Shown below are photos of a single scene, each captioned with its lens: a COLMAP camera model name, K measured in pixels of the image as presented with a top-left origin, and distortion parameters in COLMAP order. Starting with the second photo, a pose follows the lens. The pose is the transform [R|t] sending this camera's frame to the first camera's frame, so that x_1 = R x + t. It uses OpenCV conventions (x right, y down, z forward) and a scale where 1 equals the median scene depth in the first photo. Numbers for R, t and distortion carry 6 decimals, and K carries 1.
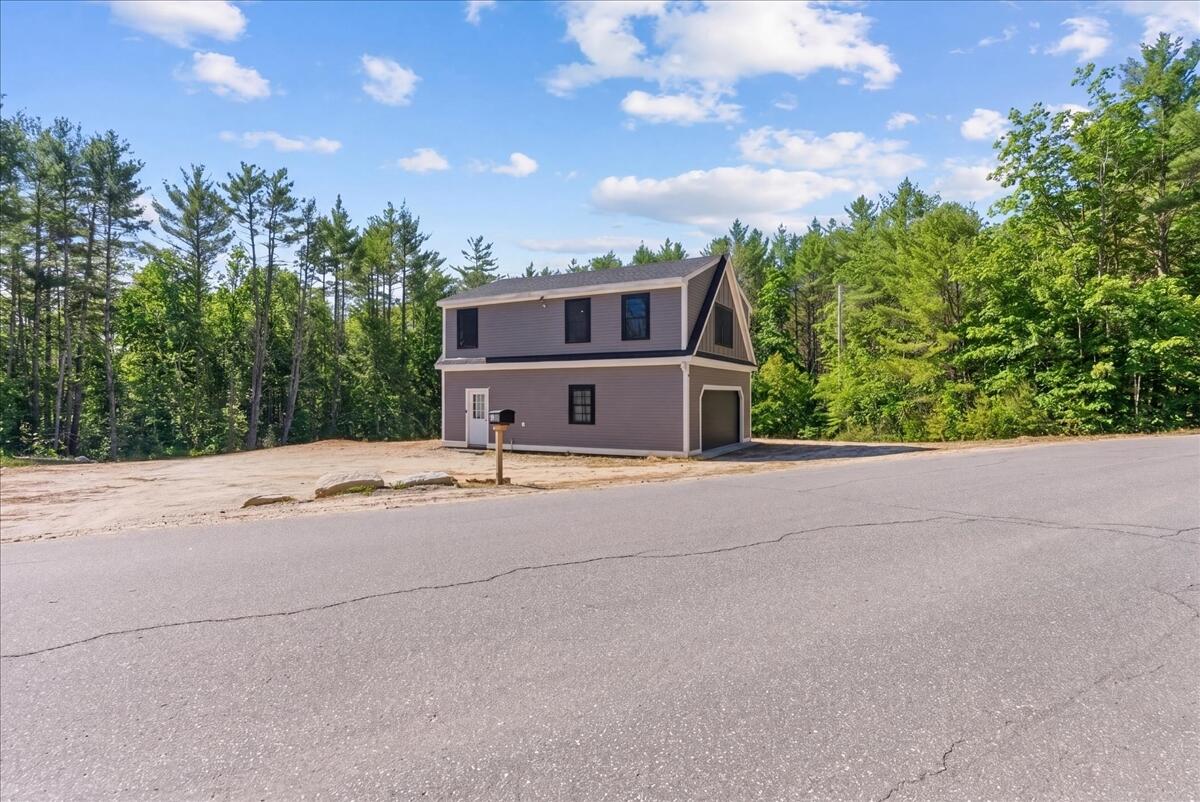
lens RADIAL K [[606.1, 0, 601.5], [0, 606.1, 397.0], [0, 0, 1]] dist [-0.003759, -0.002305]
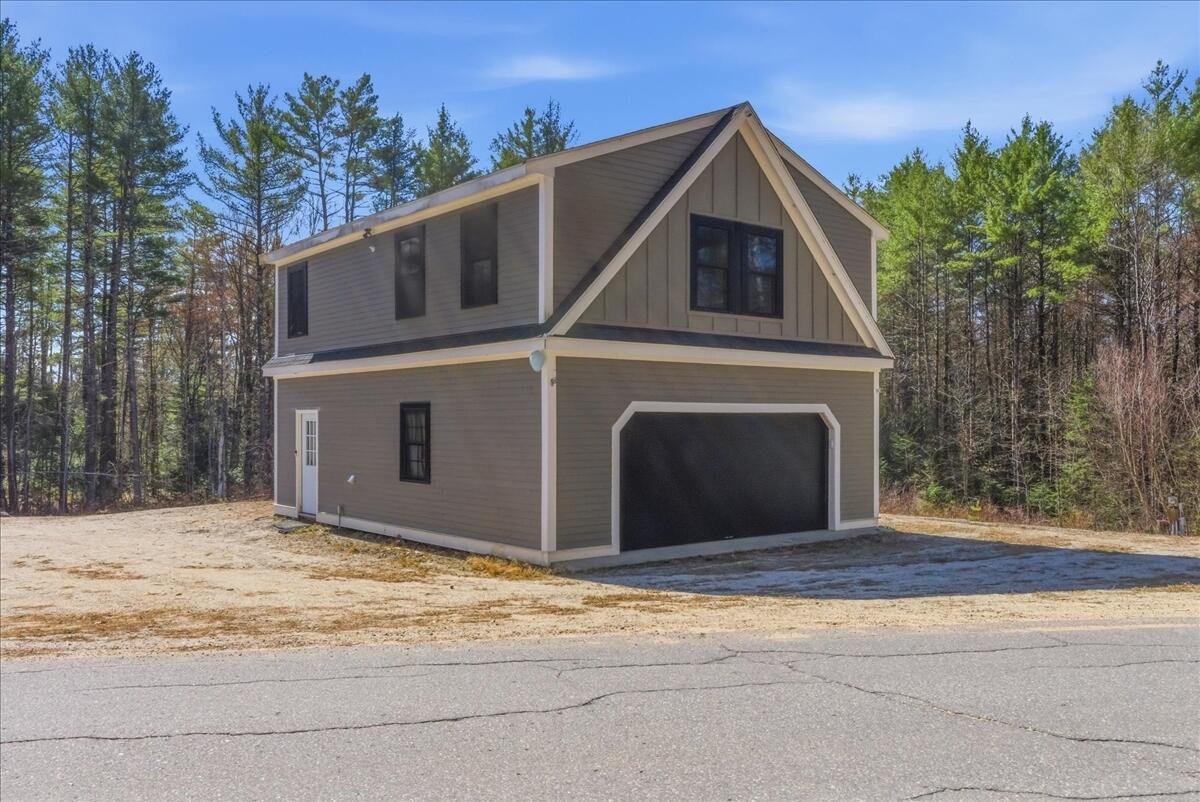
lens RADIAL K [[991.4, 0, 600.4], [0, 991.4, 405.8], [0, 0, 1]] dist [-0.002031, -0.000529]
pose [[0.923310, -0.004410, -0.384031, 0.377863], [-0.000584, 0.999917, -0.012887, -0.006532], [0.384056, 0.012123, 0.923230, 0.281117]]
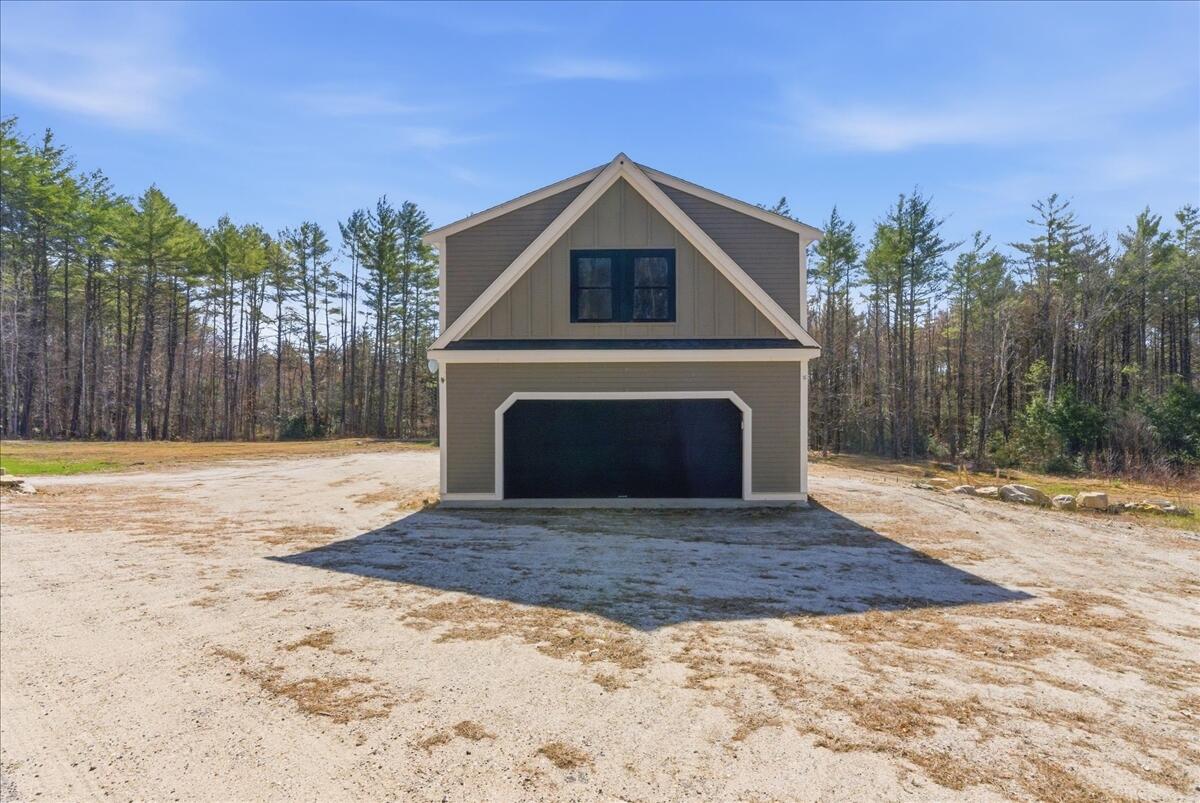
lens RADIAL K [[547.8, 0, 598.8], [0, 547.8, 404.4], [0, 0, 1]] dist [-0.003017, 0.000563]
pose [[0.461536, -0.001734, -0.887120, 0.627850], [0.003484, 0.999994, -0.000142, -0.006163], [0.887115, -0.003025, 0.461539, 0.722139]]
